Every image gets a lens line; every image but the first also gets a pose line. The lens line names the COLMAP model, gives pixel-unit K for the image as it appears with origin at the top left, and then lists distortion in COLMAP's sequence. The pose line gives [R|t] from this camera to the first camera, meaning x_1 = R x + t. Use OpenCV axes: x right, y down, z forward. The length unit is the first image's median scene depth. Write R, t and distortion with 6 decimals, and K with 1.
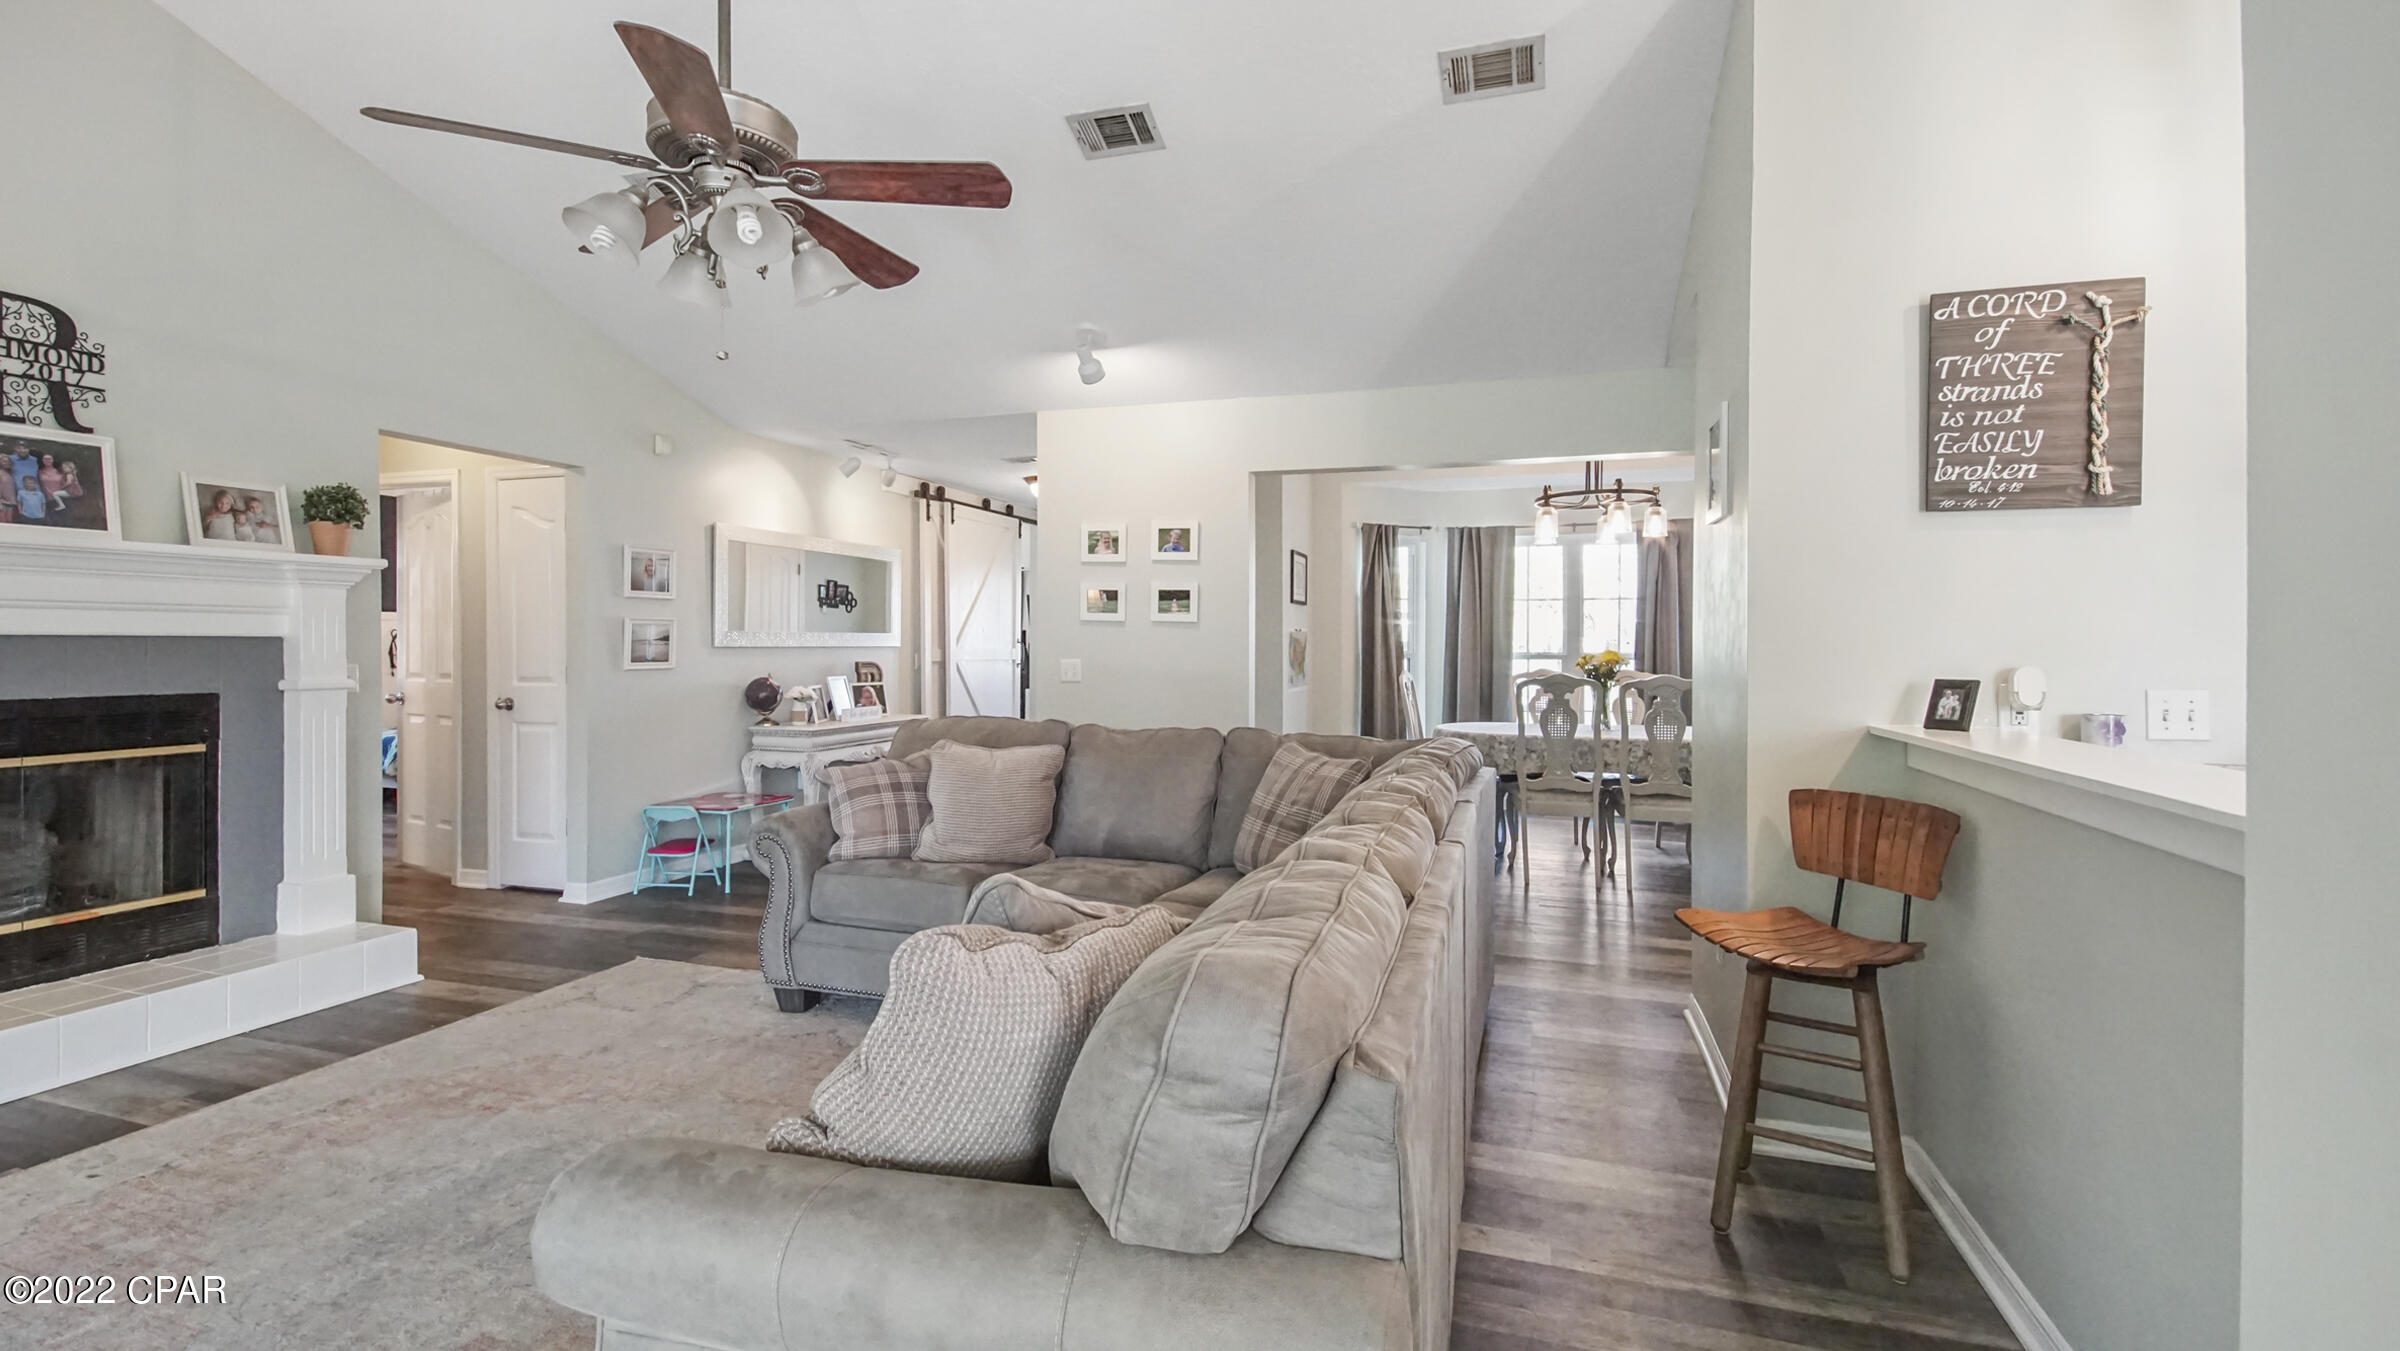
lens RADIAL K [[1071.9, 0, 1198.9], [0, 1071.9, 650.8], [0, 0, 1]] dist [0.020210, -0.013262]
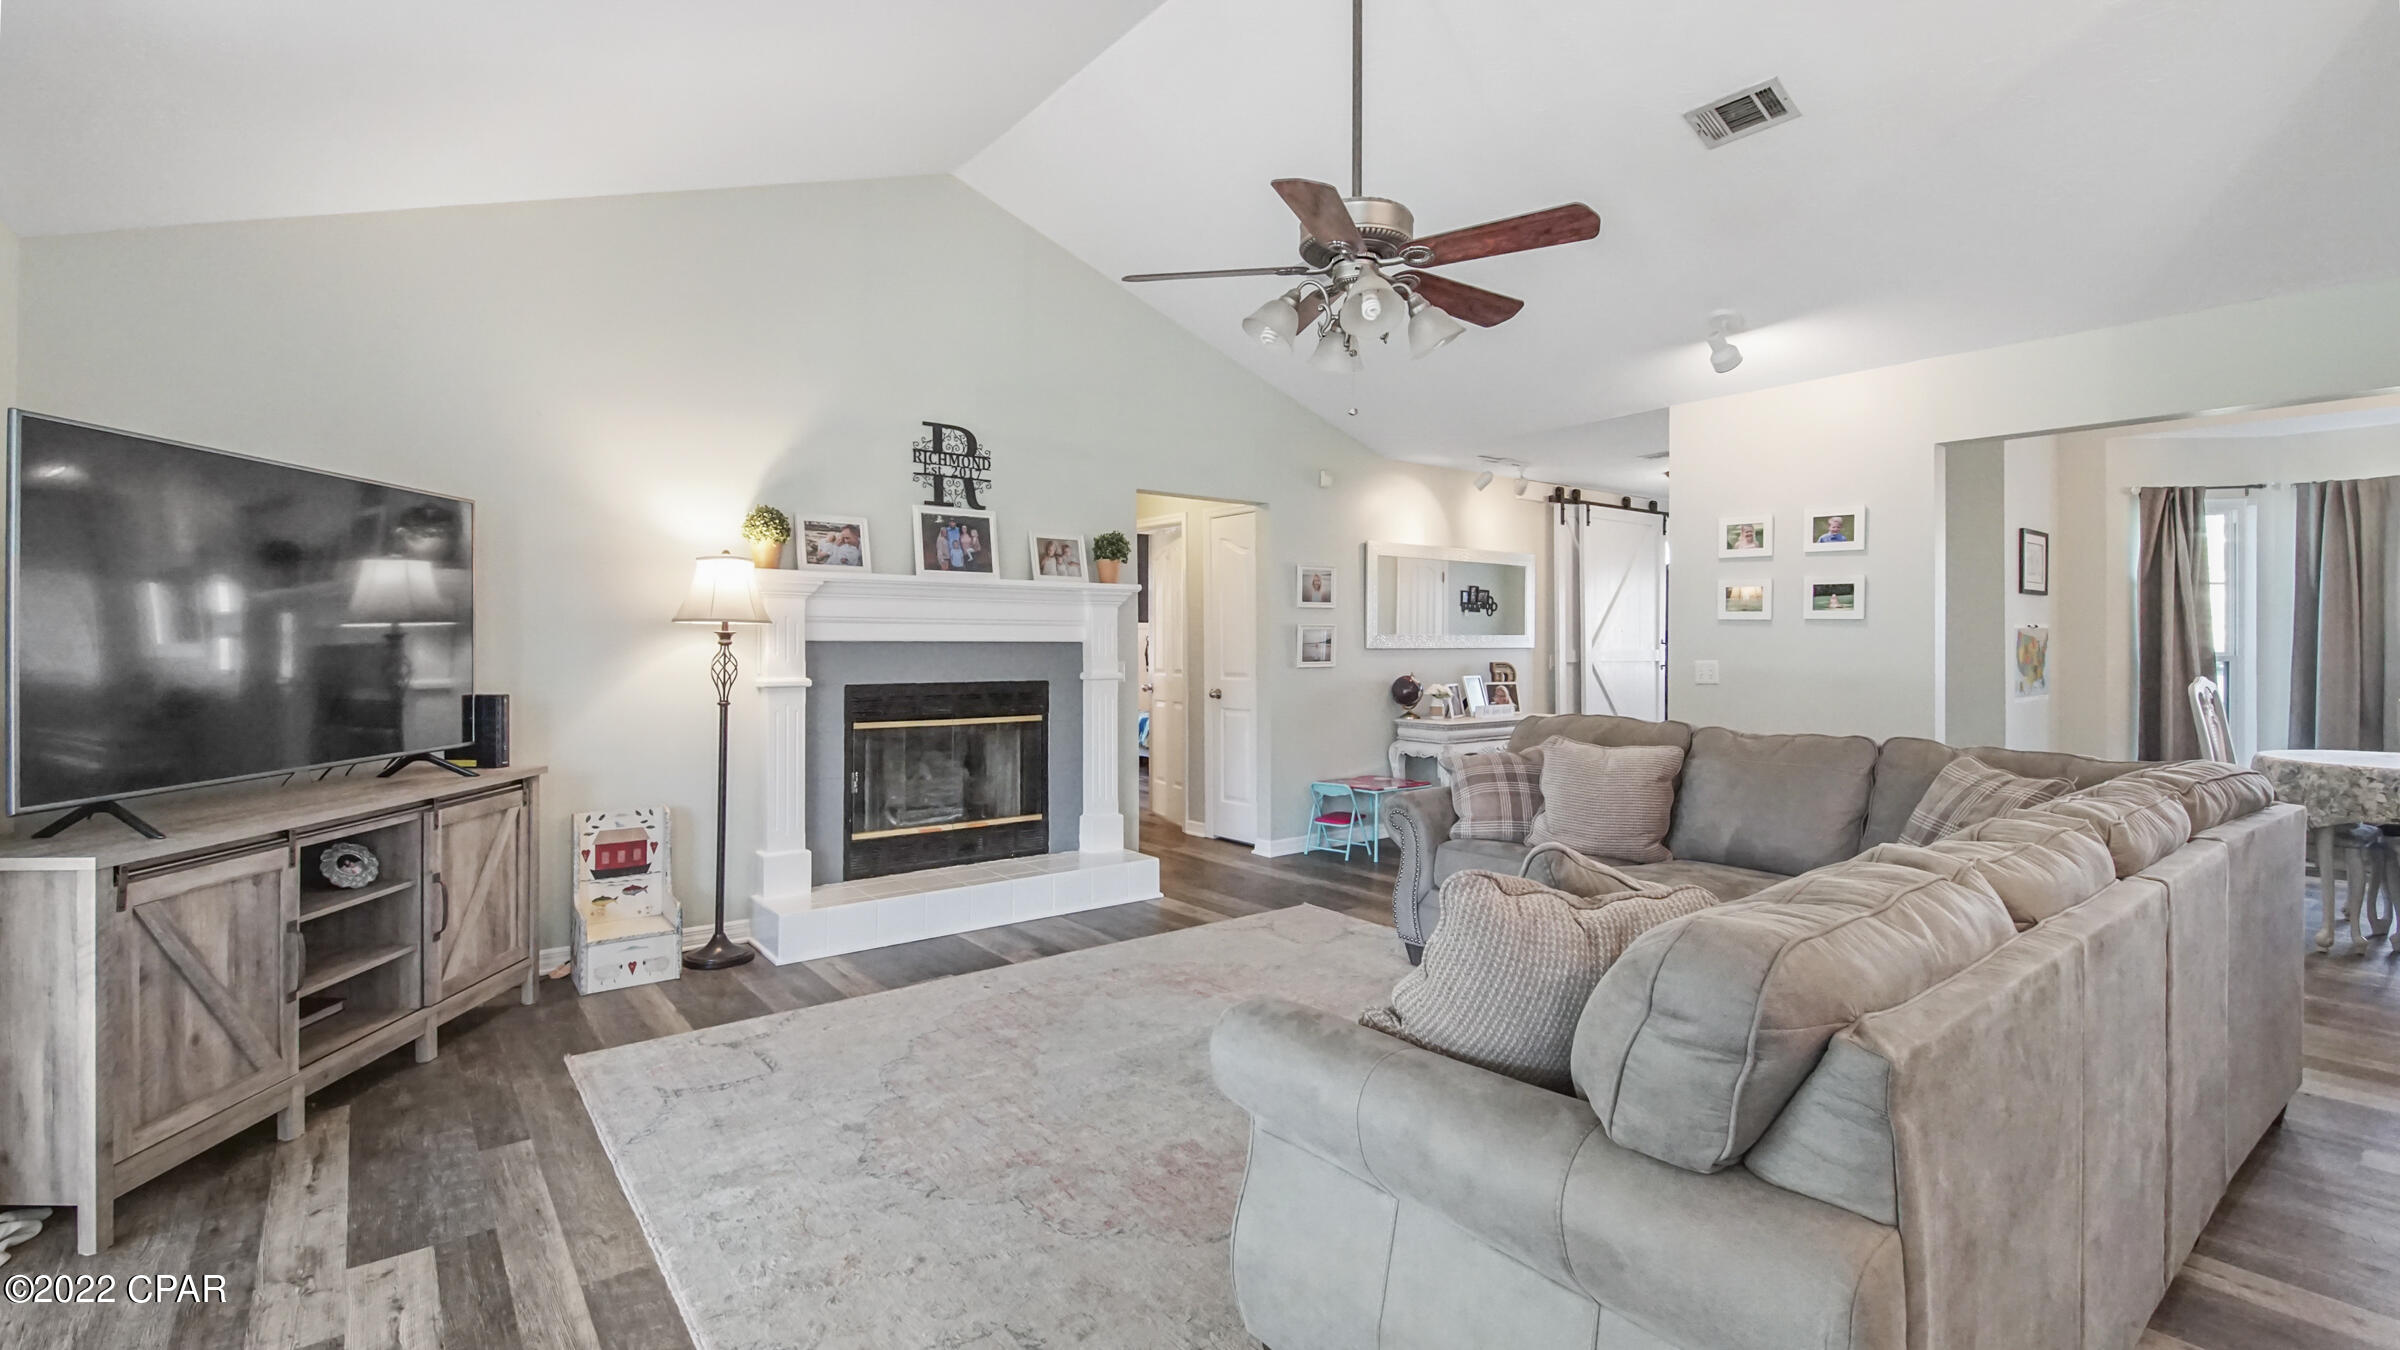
lens RADIAL K [[1071.9, 0, 1210.9], [0, 1071.9, 658.3], [0, 0, 1]] dist [0.020210, -0.013262]
pose [[0.833868, 0.002251, -0.551960, 0.074705], [0.000799, 0.999986, 0.005285, 0.000912], [0.551964, -0.004848, 0.833854, -0.086544]]
